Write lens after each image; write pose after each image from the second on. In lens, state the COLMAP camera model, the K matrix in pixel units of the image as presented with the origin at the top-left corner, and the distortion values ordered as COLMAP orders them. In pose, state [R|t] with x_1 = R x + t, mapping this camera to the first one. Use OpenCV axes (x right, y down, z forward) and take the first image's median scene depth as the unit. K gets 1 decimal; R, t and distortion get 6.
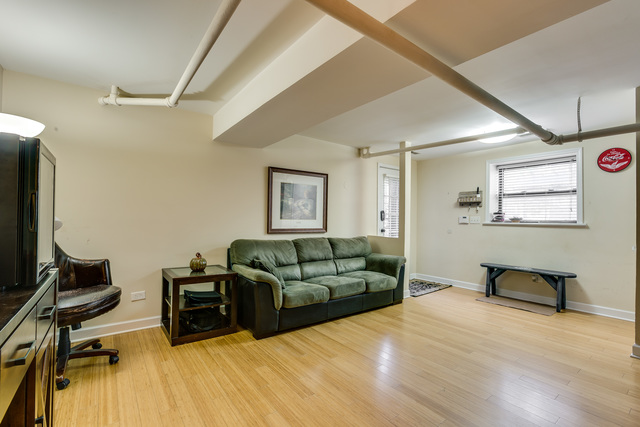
lens RADIAL K [[288.8, 0, 318.5], [0, 288.8, 212.8], [0, 0, 1]] dist [-0.001809, -0.000170]
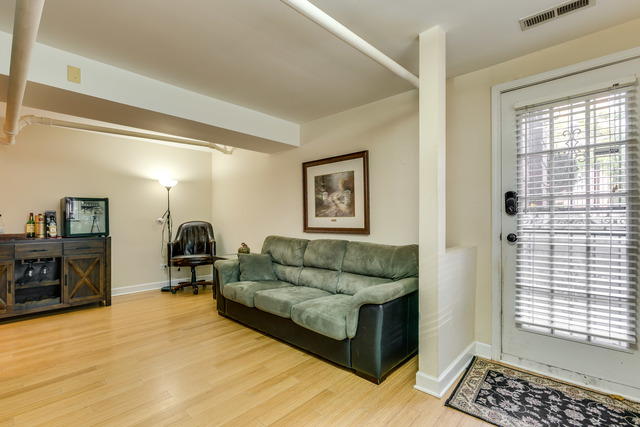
lens RADIAL K [[291.3, 0, 320.8], [0, 291.3, 219.1], [0, 0, 1]] dist [0.001566, 0.000514]
pose [[0.181447, -0.010258, -0.983347, 0.754681], [0.035548, 0.999360, -0.003865, 0.032270], [0.982758, -0.034255, 0.181695, 0.821477]]
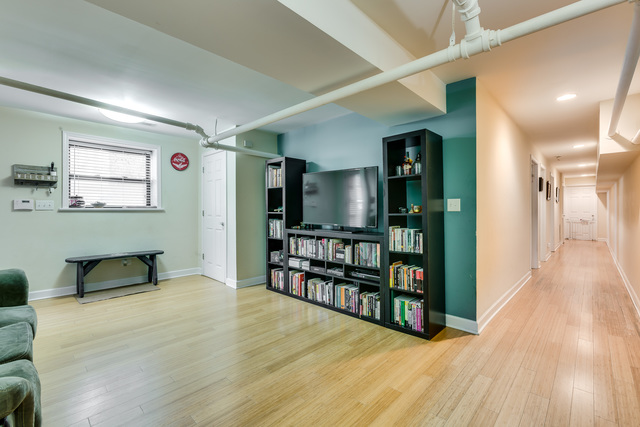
lens RADIAL K [[288.8, 0, 318.5], [0, 288.8, 212.8], [0, 0, 1]] dist [-0.001809, -0.000170]
pose [[-0.159252, -0.024578, 0.986932, -0.369735], [-0.031459, 0.999309, 0.019810, 0.008959], [-0.986737, -0.027893, -0.159916, 0.496100]]
